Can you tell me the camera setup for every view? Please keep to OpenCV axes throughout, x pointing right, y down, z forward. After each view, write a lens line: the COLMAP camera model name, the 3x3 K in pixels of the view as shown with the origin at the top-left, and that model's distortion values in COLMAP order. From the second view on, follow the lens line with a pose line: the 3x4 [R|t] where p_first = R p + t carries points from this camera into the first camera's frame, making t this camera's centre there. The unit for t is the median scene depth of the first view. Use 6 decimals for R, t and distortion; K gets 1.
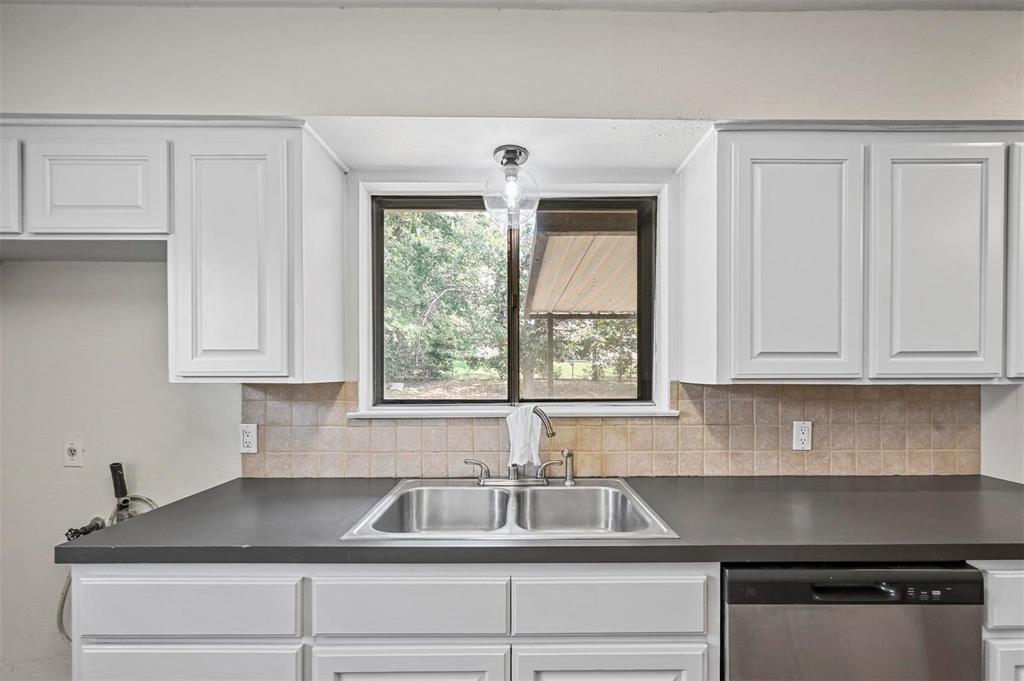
lens RADIAL K [[409.9, 0, 518.7], [0, 409.9, 377.0], [0, 0, 1]] dist [-0.000086, 0.000166]
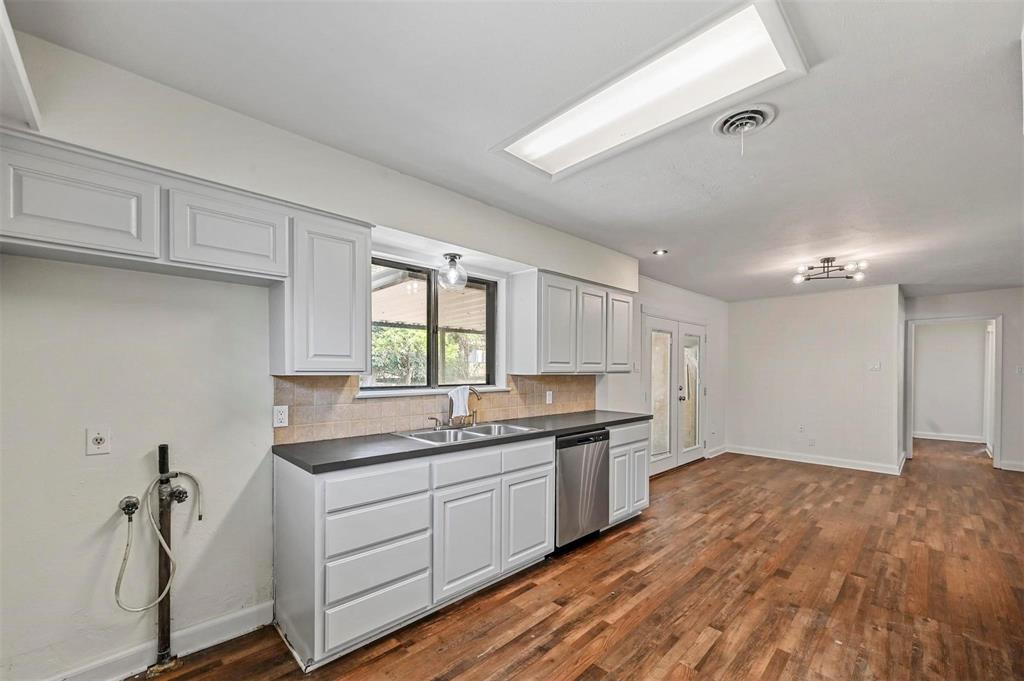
lens RADIAL K [[409.9, 0, 518.7], [0, 409.9, 377.0], [0, 0, 1]] dist [-0.000086, 0.000166]
pose [[0.723599, -0.007903, 0.690176, -1.030340], [0.005592, 0.999969, 0.005588, 0.014948], [-0.690198, -0.000183, 0.723620, -0.548850]]
